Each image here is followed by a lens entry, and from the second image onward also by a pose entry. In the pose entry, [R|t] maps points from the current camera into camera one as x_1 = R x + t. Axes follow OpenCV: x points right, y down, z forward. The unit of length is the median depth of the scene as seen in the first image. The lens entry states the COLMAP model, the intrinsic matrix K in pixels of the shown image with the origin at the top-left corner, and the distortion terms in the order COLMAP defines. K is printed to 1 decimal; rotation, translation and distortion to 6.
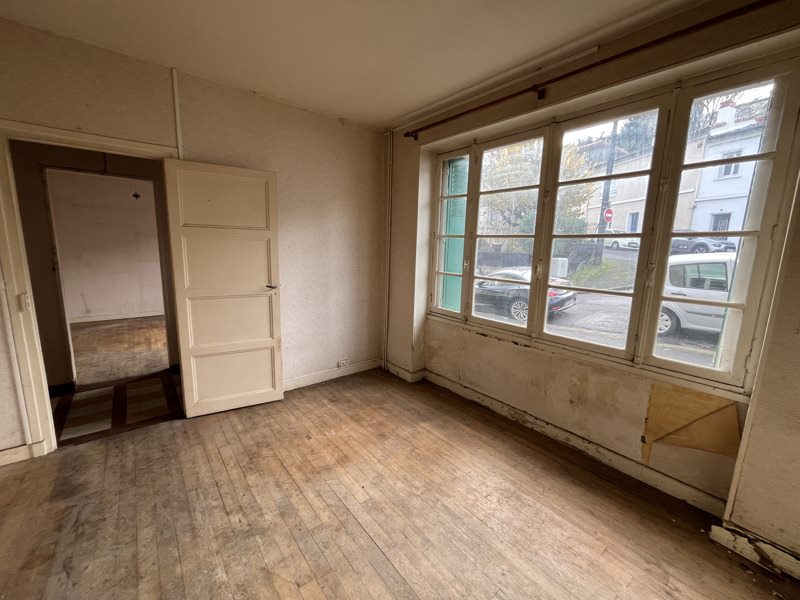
lens RADIAL K [[319.8, 0, 398.1], [0, 319.8, 297.9], [0, 0, 1]] dist [0.001006, -0.000412]
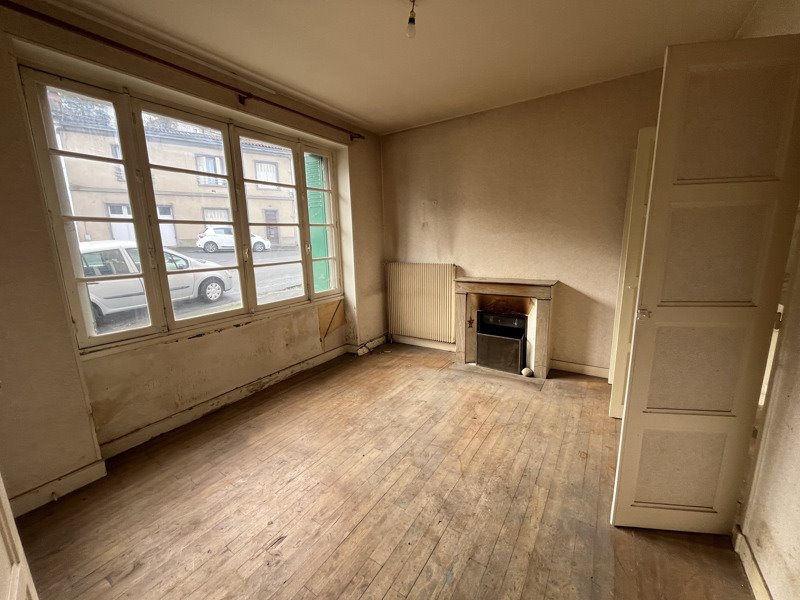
lens RADIAL K [[319.8, 0, 398.1], [0, 319.8, 297.9], [0, 0, 1]] dist [0.001006, -0.000412]
pose [[-0.287760, -0.191212, 0.938420, -0.937299], [0.171601, 0.953714, 0.246949, -0.142026], [-0.942204, 0.232095, -0.241628, 0.916676]]
